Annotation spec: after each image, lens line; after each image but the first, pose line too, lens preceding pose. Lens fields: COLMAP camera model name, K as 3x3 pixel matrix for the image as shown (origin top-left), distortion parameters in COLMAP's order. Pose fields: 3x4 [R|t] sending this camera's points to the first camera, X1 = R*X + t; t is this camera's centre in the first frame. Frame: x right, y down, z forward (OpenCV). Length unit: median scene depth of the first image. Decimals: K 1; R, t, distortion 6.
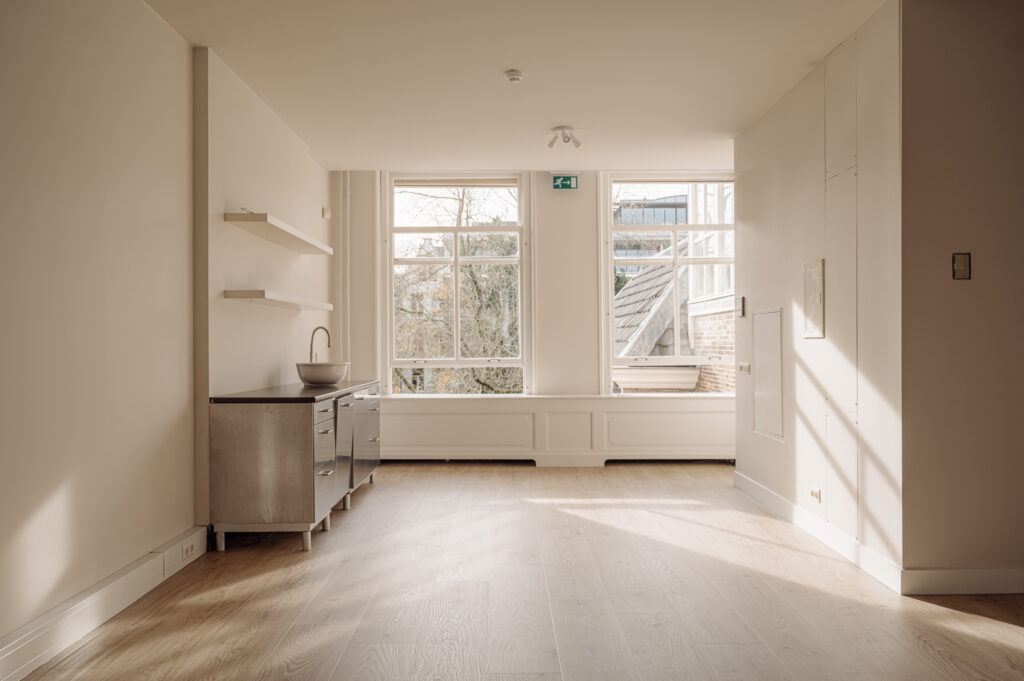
lens RADIAL K [[819.1, 0, 507.1], [0, 819.1, 343.8], [0, 0, 1]] dist [0.002017, -0.003370]
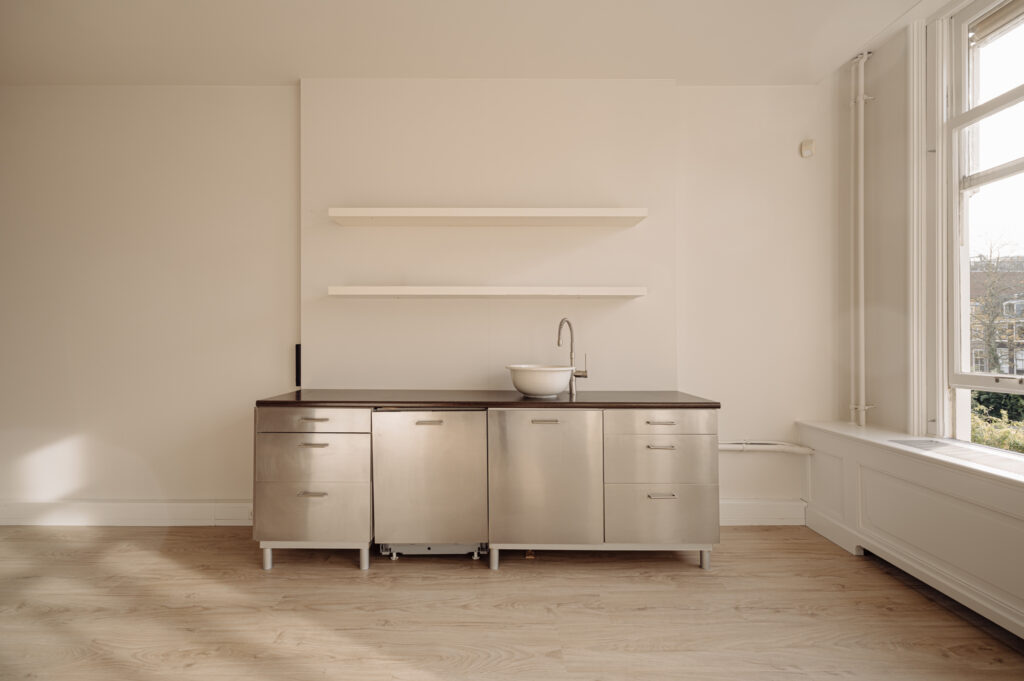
lens RADIAL K [[492.3, 0, 512.0], [0, 492.3, 340.5], [0, 0, 1]] dist [0.001283, 0.000259]
pose [[0.025592, 0.005069, -0.999660, 0.185778], [0.003116, 0.999982, 0.005150, -0.001972], [0.999668, -0.003247, 0.025576, 0.742715]]
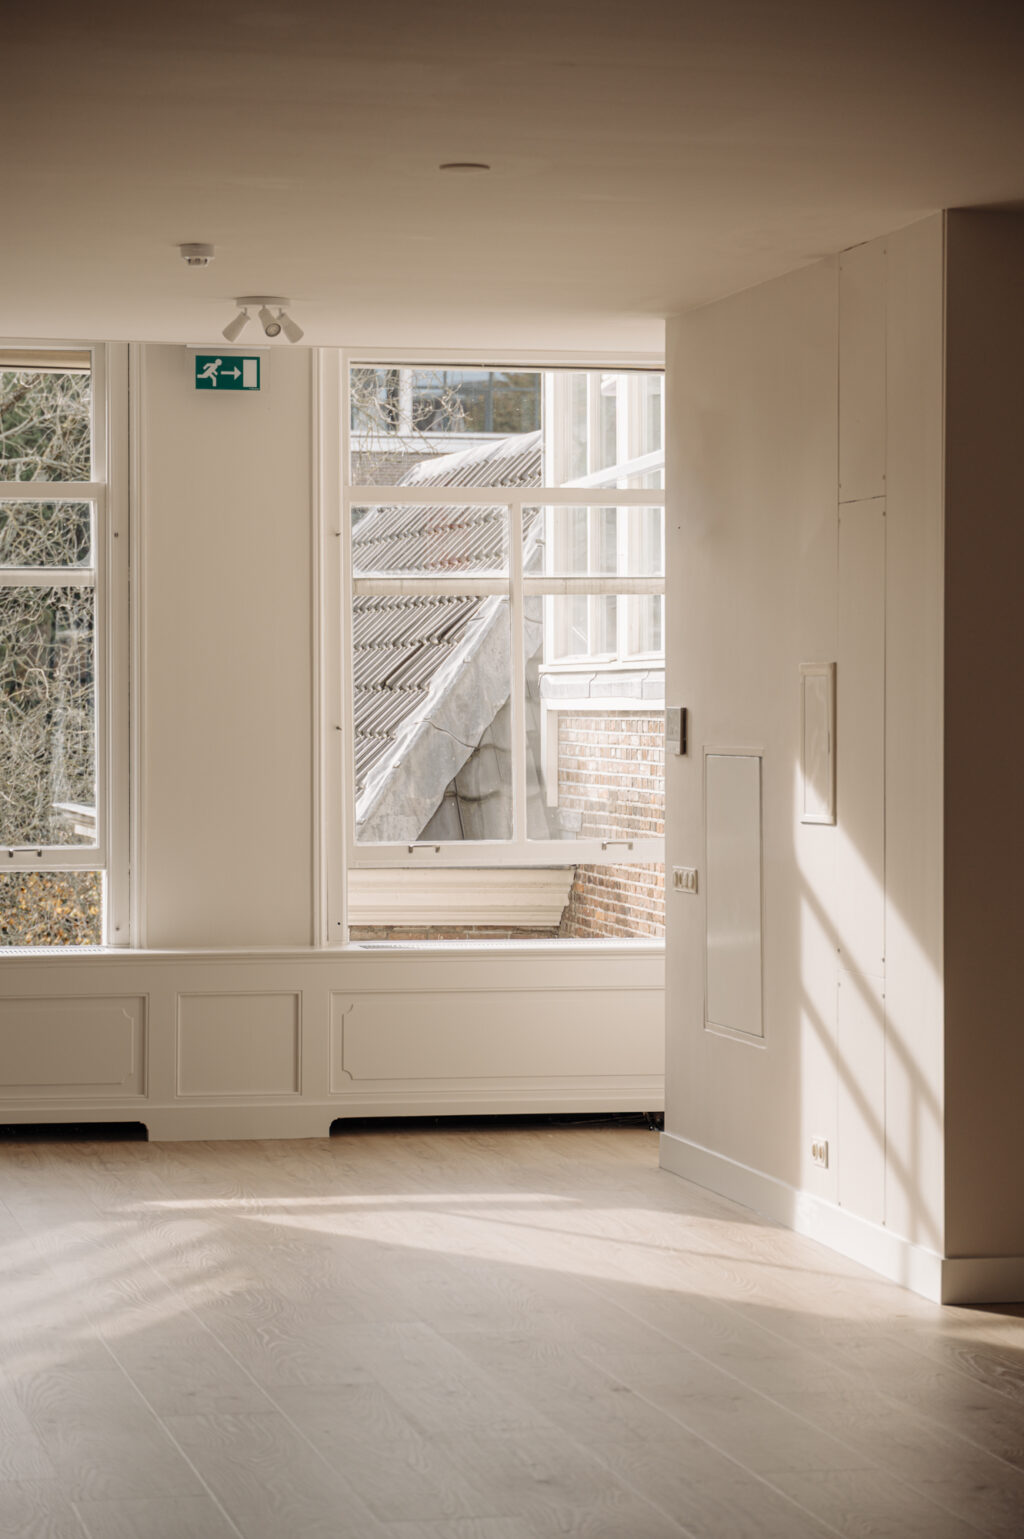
lens RADIAL K [[3881.3, 0, 512.0], [0, 3881.3, 769.5], [0, 0, 1]] dist [0.051231, 0.030744]
pose [[0.975726, 0.003022, 0.218974, -0.187022], [-0.006519, 0.999863, 0.015246, -0.045642], [-0.218898, -0.016304, 0.975612, -0.740693]]
